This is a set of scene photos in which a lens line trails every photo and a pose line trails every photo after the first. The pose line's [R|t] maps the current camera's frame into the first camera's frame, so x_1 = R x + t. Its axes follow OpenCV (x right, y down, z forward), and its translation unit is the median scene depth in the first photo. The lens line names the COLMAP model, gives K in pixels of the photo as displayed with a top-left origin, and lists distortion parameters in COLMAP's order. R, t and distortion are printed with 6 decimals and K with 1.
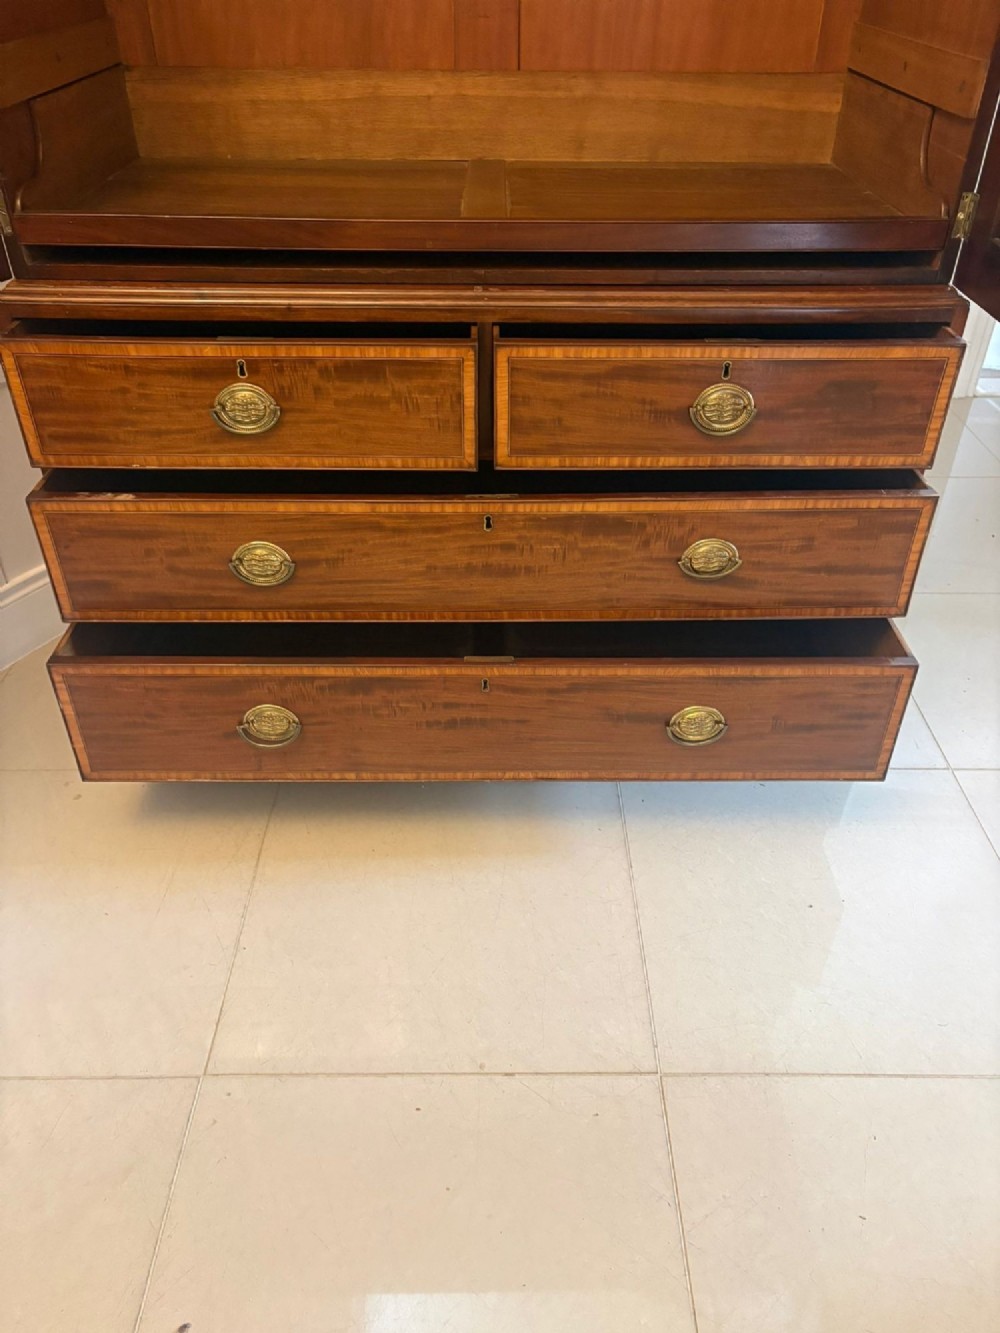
lens RADIAL K [[998.1, 0, 506.6], [0, 998.1, 658.9], [0, 0, 1]] dist [0.040879, -0.035698]
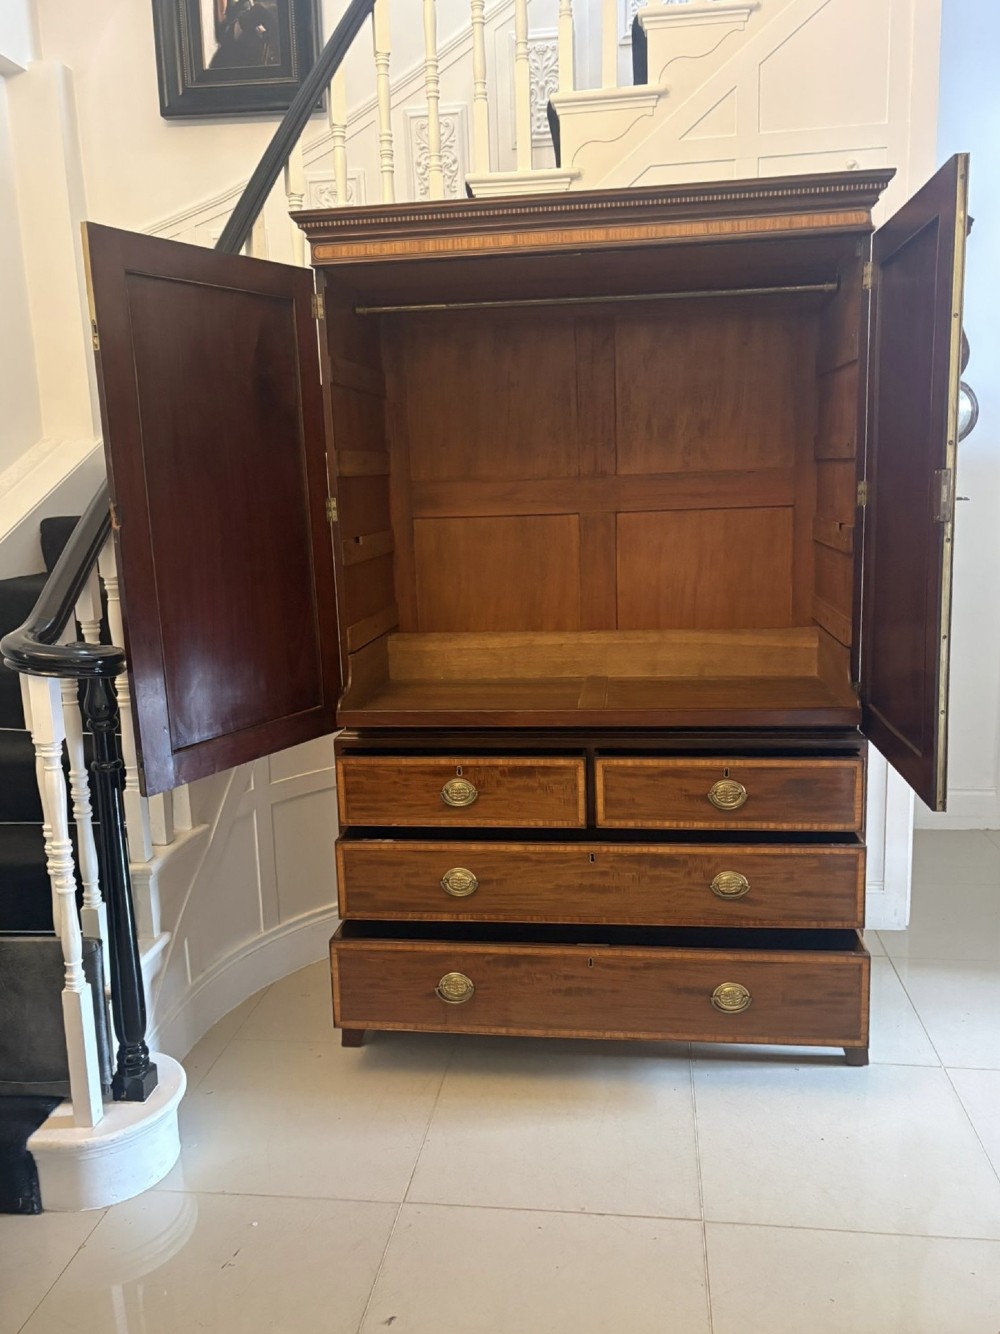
lens RADIAL K [[1127.7, 0, 468.8], [0, 1127.7, 669.1], [0, 0, 1]] dist [0.066746, -0.010011]
pose [[0.988328, -0.016841, -0.151404, 0.070828], [-0.056545, 0.882313, -0.467254, 0.491789], [0.141455, 0.470361, 0.871063, -0.860274]]
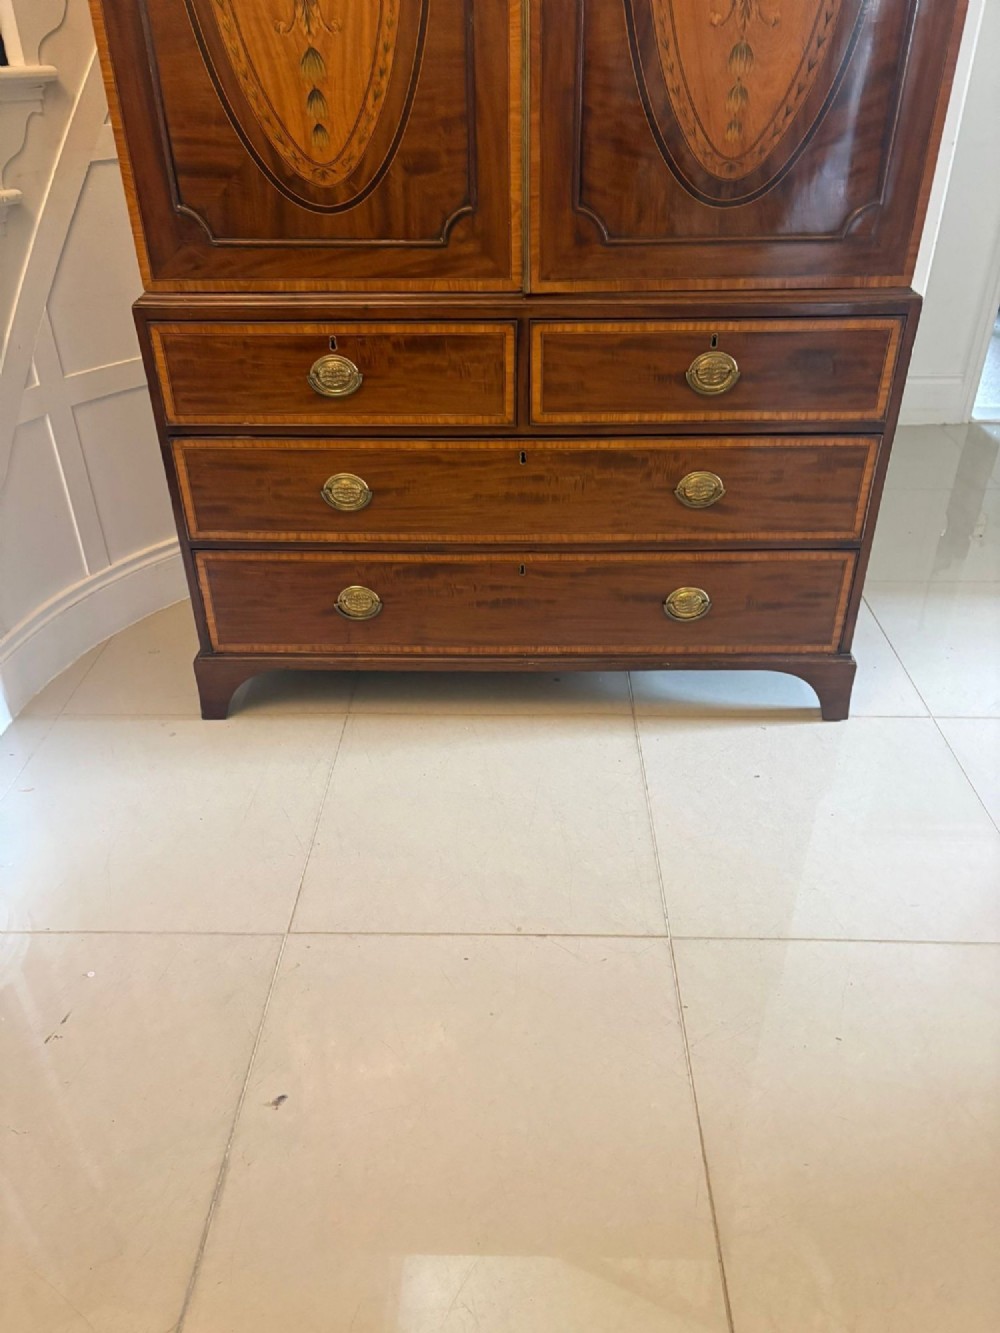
lens RADIAL K [[998.1, 0, 500.2], [0, 998.1, 664.2], [0, 0, 1]] dist [0.040879, -0.035698]
pose [[0.999319, -0.000913, -0.036882, -0.003200], [-0.001415, 0.998010, -0.063045, 0.188031], [0.036866, 0.063054, 0.997329, -0.229712]]
